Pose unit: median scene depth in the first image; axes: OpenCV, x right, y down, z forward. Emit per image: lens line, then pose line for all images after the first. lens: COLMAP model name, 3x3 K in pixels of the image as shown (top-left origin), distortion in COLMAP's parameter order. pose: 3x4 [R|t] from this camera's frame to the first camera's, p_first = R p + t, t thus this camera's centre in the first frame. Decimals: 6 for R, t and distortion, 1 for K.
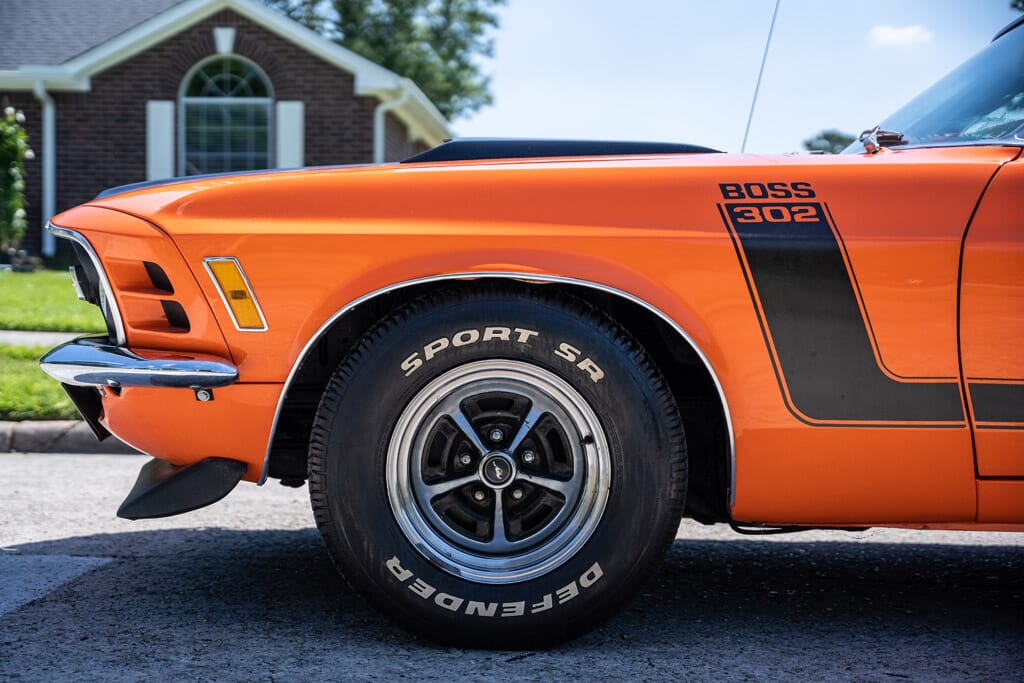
lens RADIAL K [[1772.8, 0, 511.0], [0, 1772.8, 347.1], [0, 0, 1]] dist [0.184104, 0.000000]
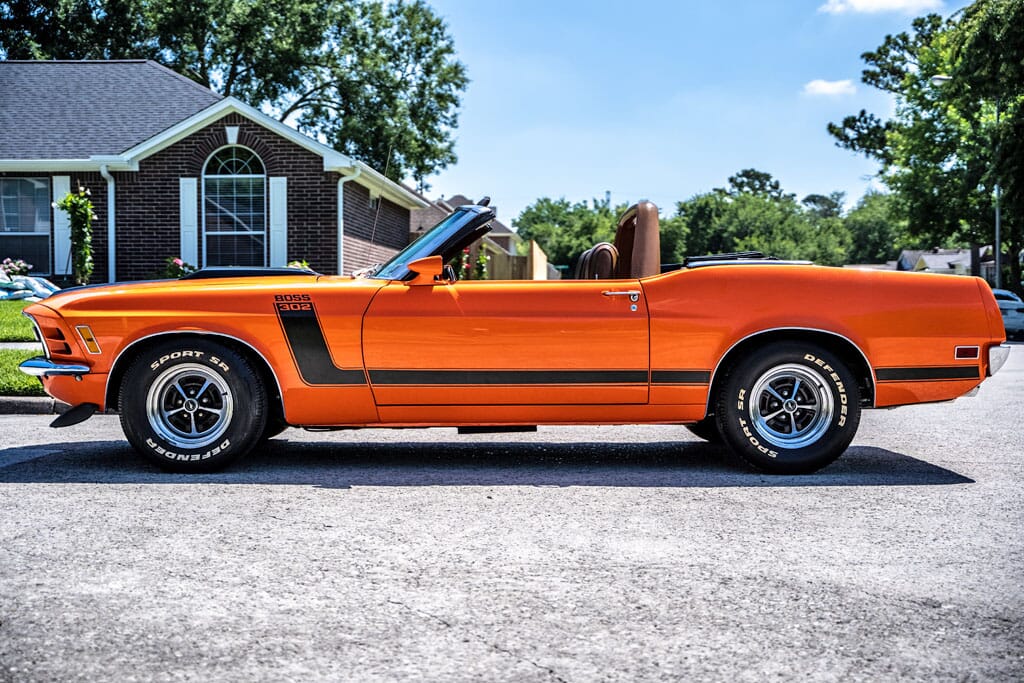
lens RADIAL K [[1374.2, 0, 517.0], [0, 1374.2, 343.4], [0, 0, 1]] dist [0.061522, 0.000000]
pose [[0.999764, -0.012656, 0.017682, 0.053522], [0.012644, 0.999920, 0.000792, -0.002174], [-0.017690, -0.000568, 0.999843, -0.127353]]
